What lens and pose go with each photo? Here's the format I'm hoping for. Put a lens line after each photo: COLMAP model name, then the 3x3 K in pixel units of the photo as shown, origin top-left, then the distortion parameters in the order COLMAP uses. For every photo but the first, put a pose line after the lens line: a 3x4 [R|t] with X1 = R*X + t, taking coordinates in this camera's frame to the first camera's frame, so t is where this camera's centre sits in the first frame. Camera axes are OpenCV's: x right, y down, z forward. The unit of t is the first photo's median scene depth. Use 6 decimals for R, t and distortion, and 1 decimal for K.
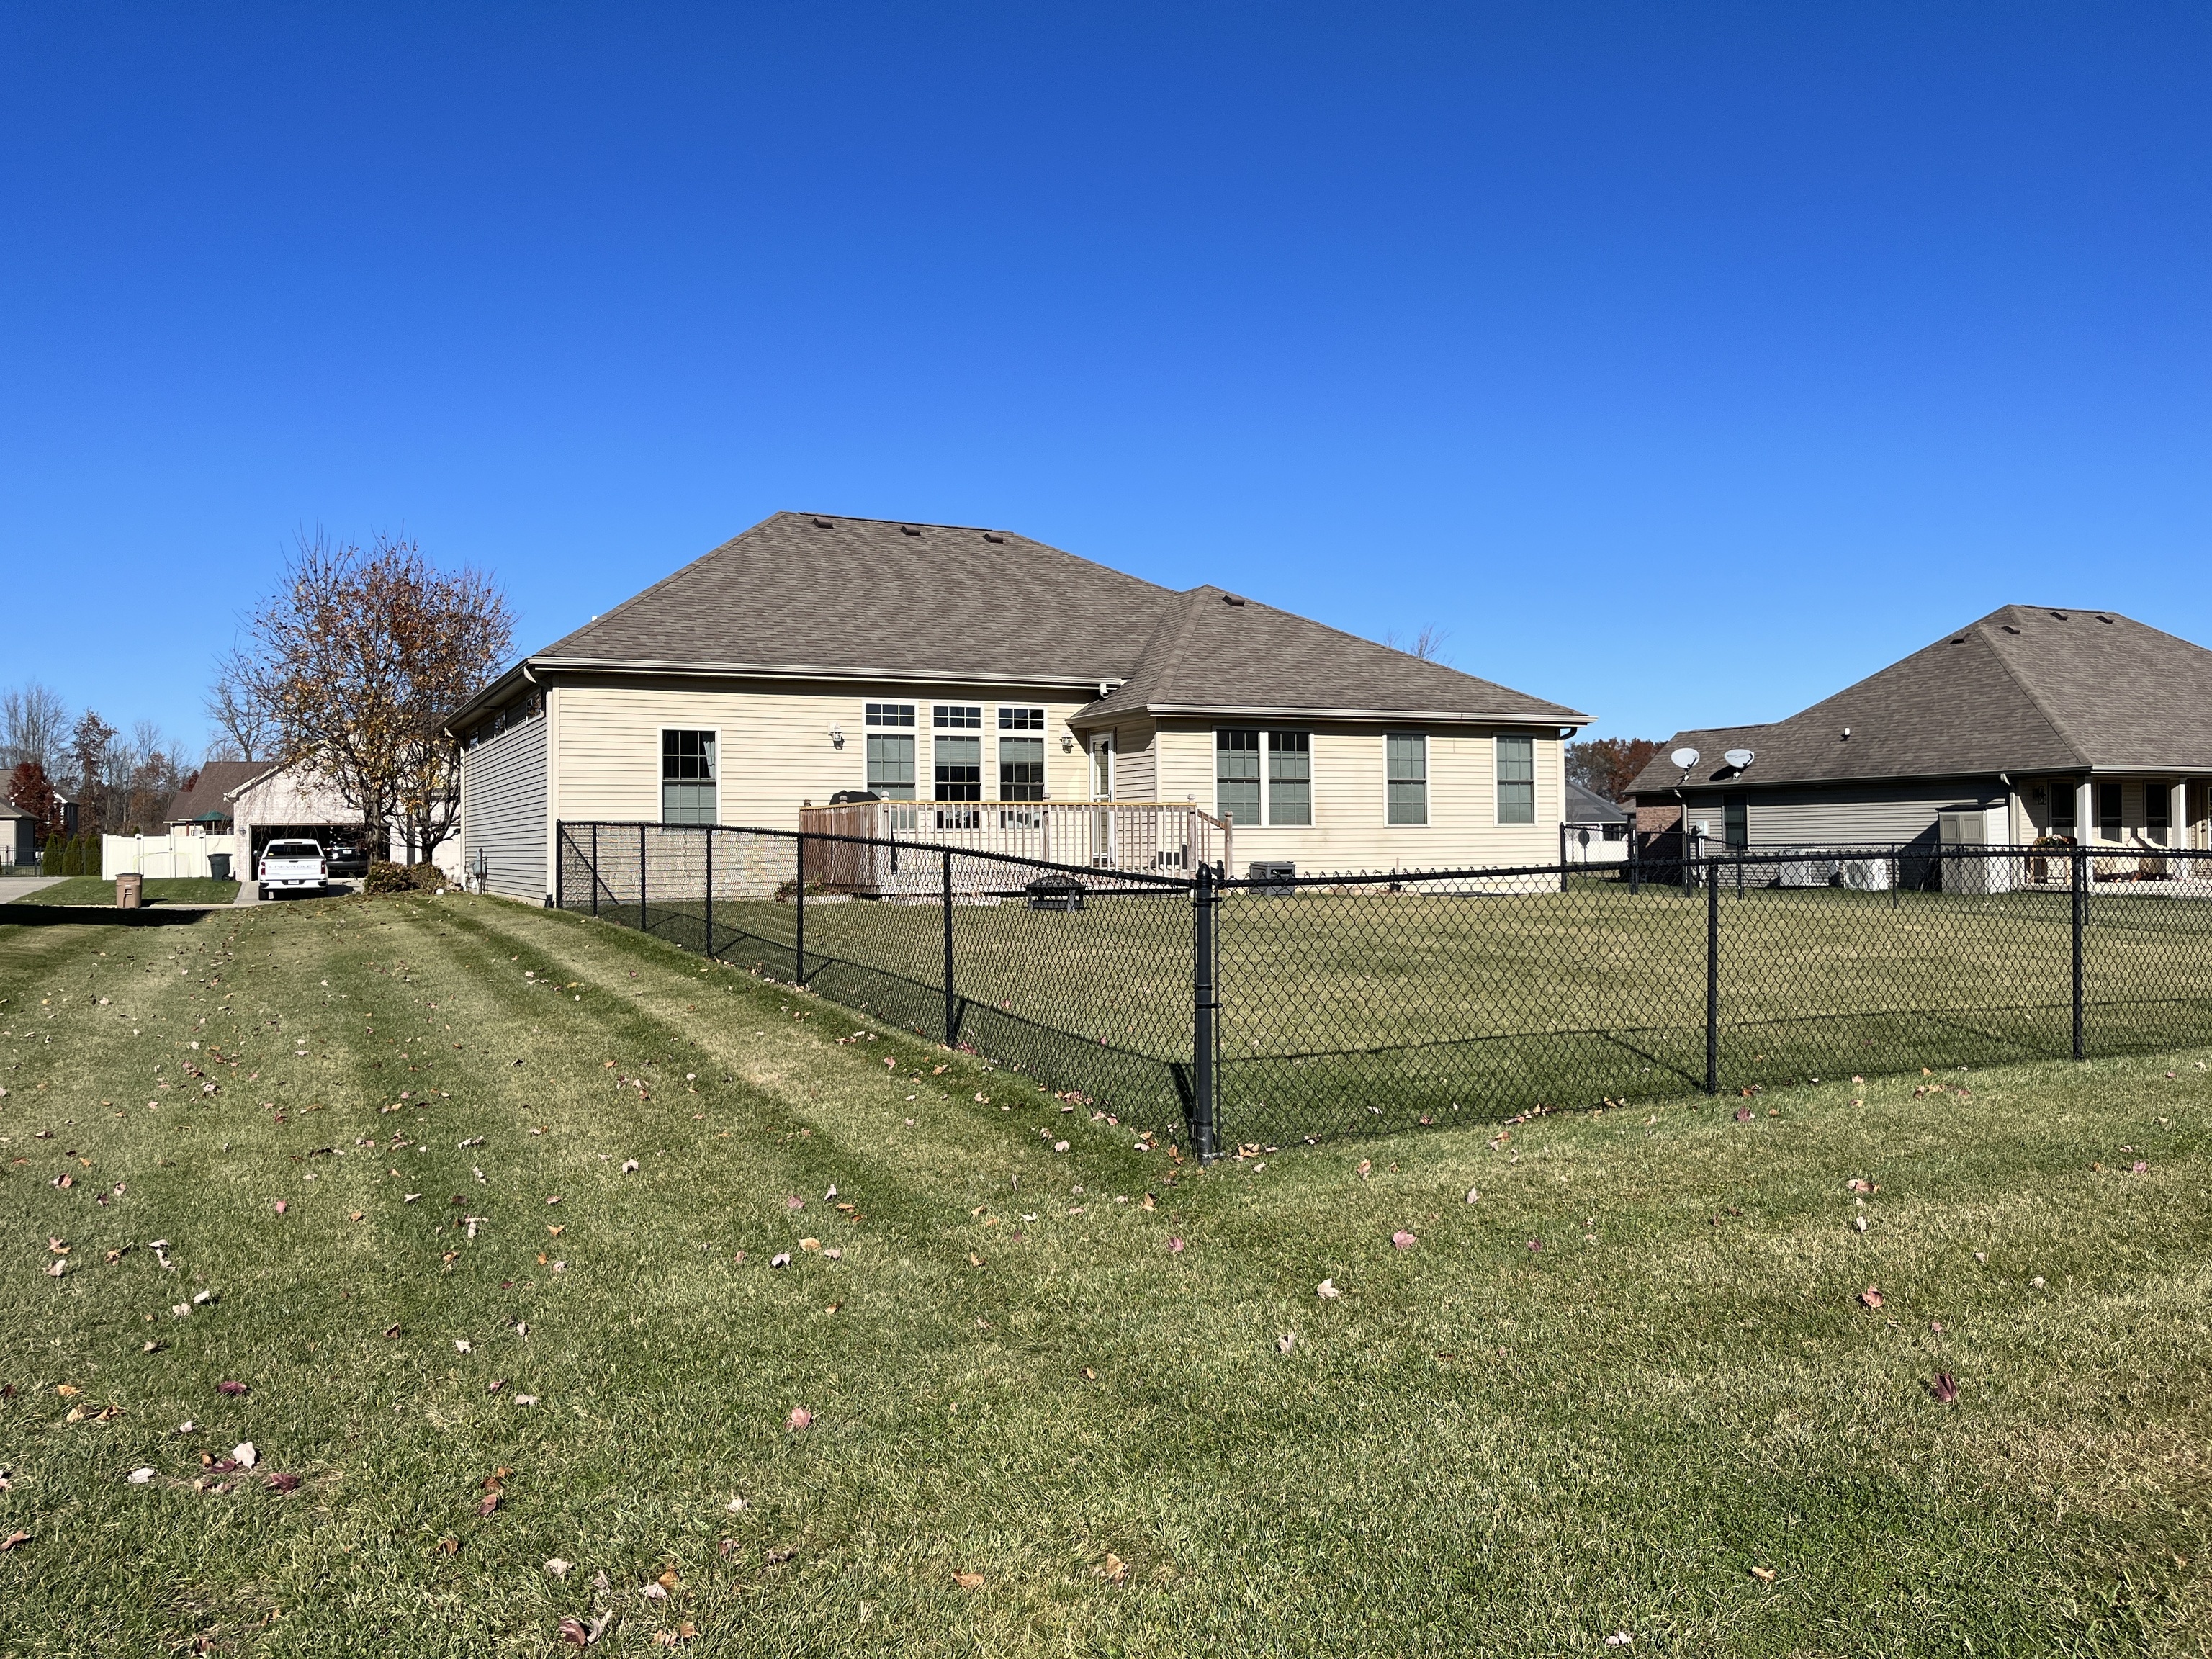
lens RADIAL K [[1651.5, 0, 1108.4], [0, 1651.5, 823.3], [0, 0, 1]] dist [0.062152, -0.087045]
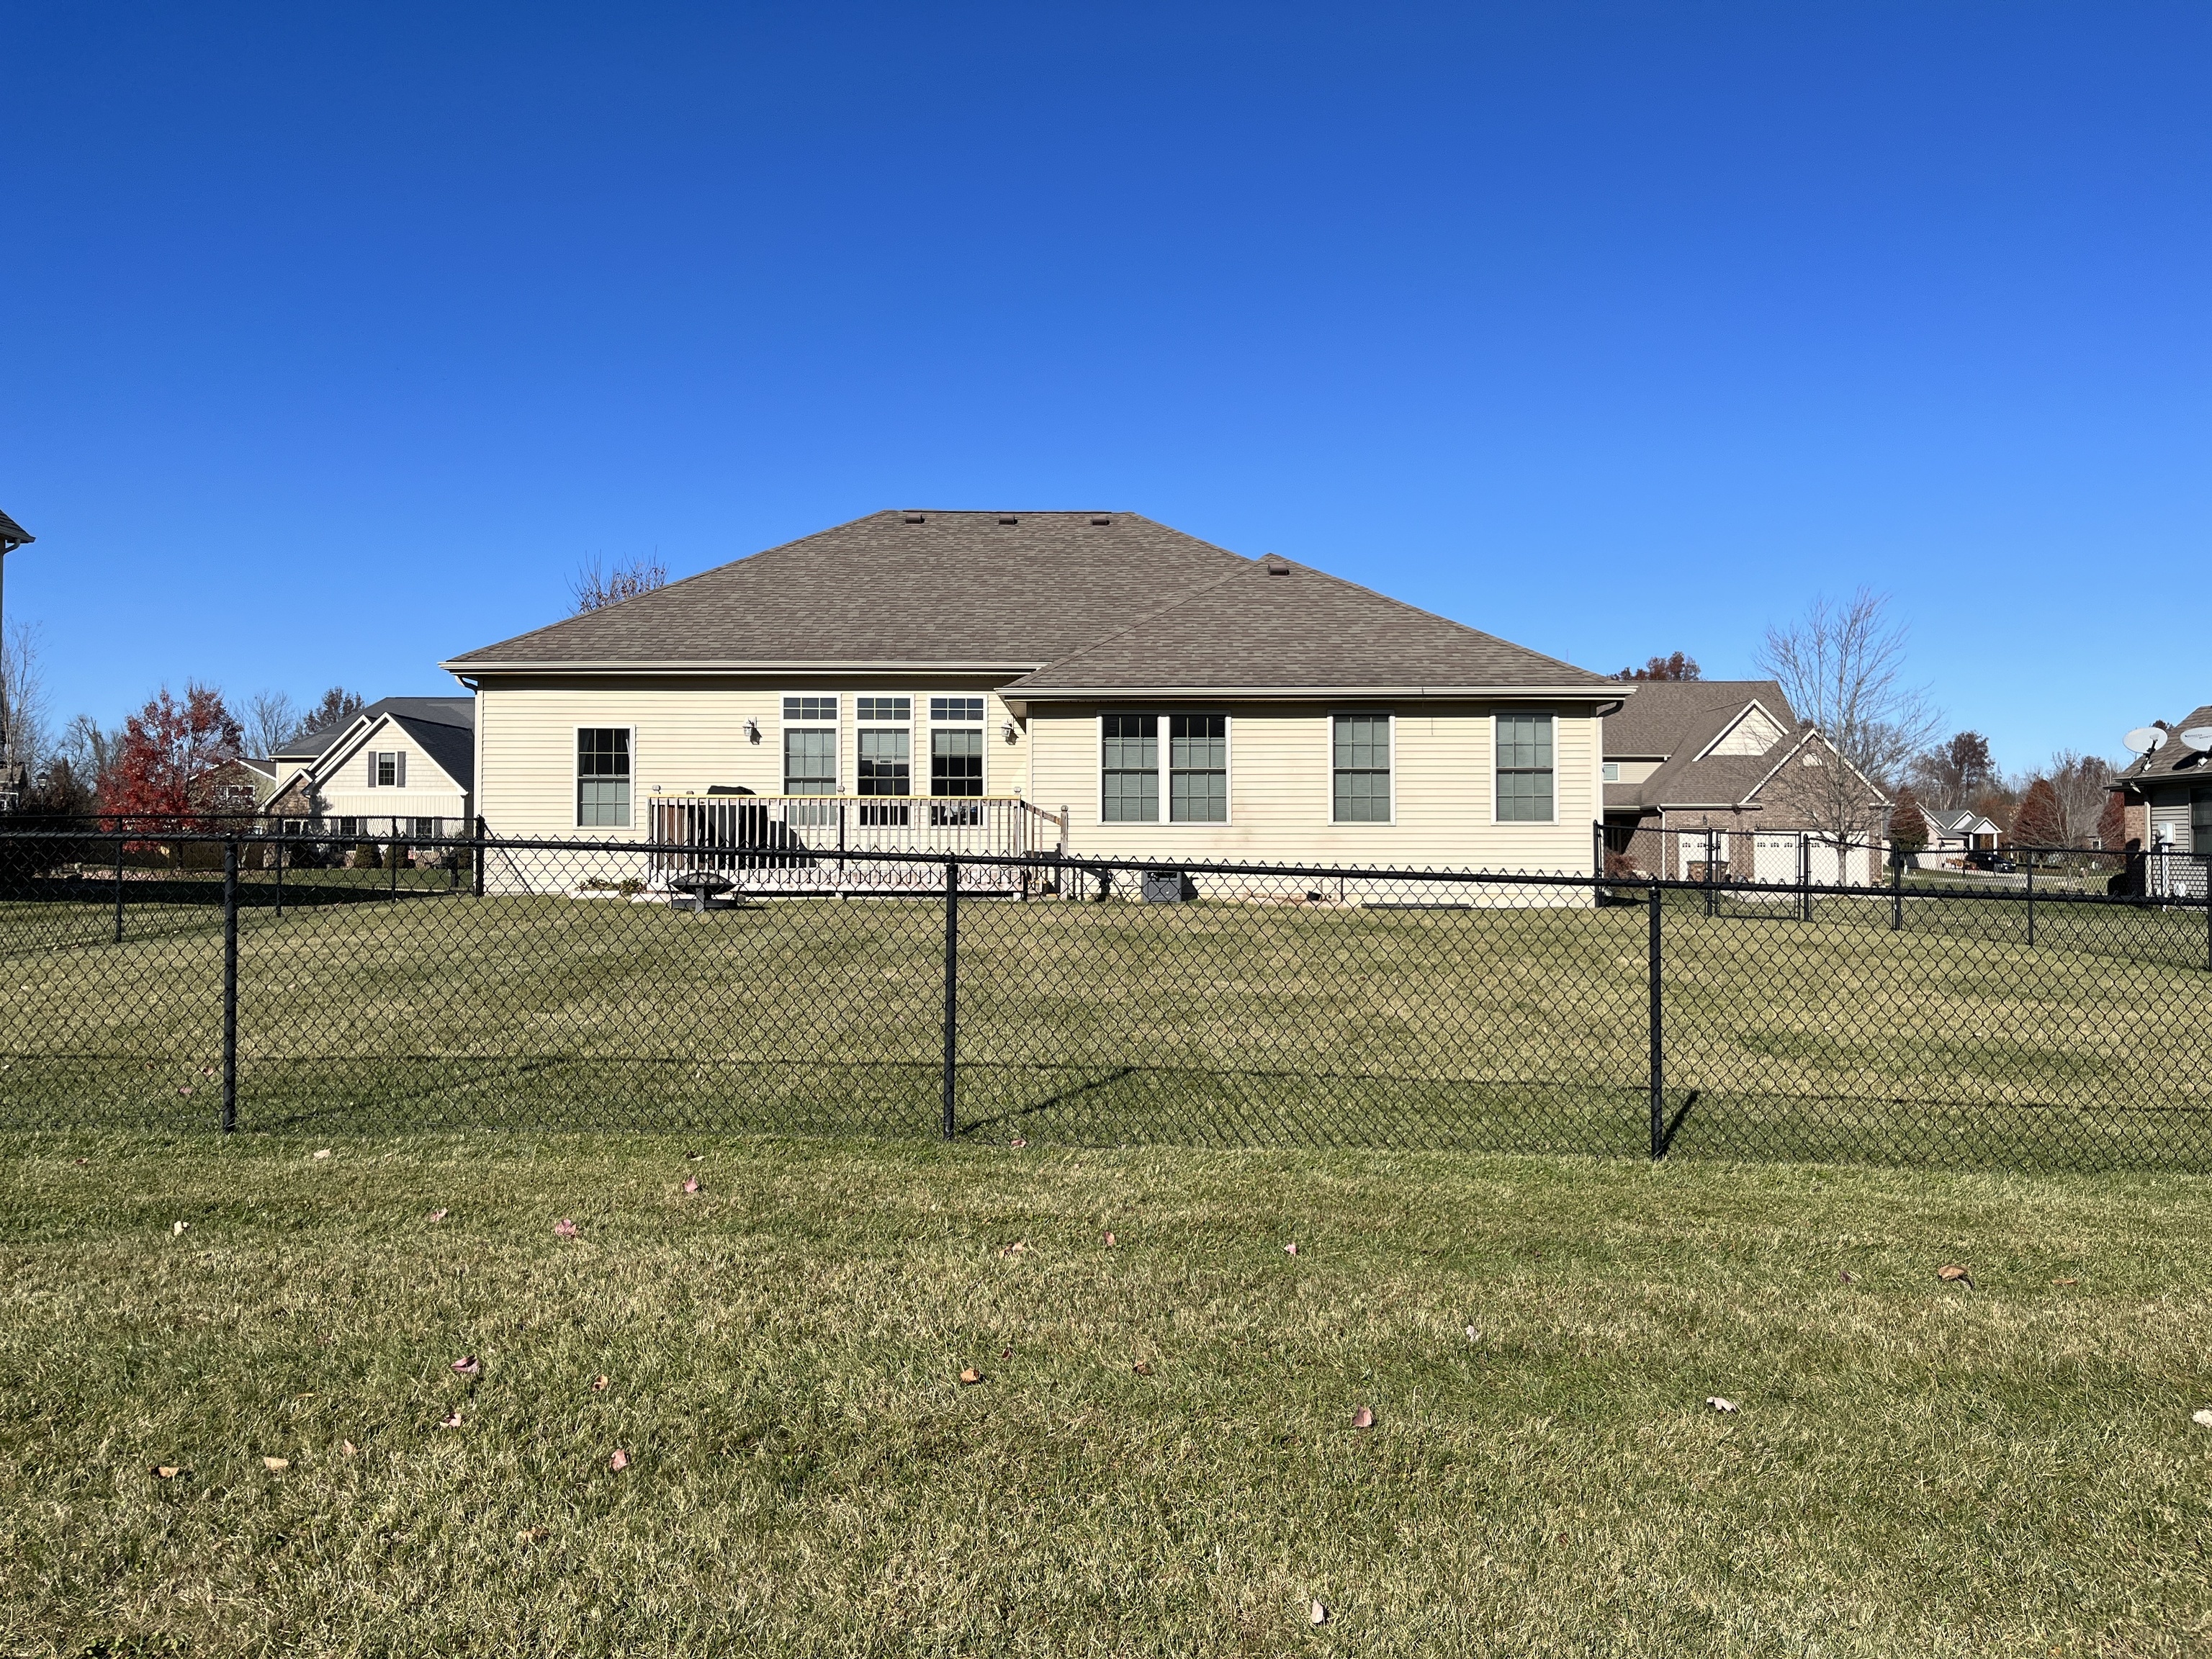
lens RADIAL K [[1651.5, 0, 1108.4], [0, 1651.5, 823.3], [0, 0, 1]] dist [0.062152, -0.087045]
pose [[0.903355, 0.002173, -0.428889, 0.438707], [-0.002494, 0.999997, -0.000185, 0.001954], [0.428887, 0.001236, 0.903357, 0.191070]]
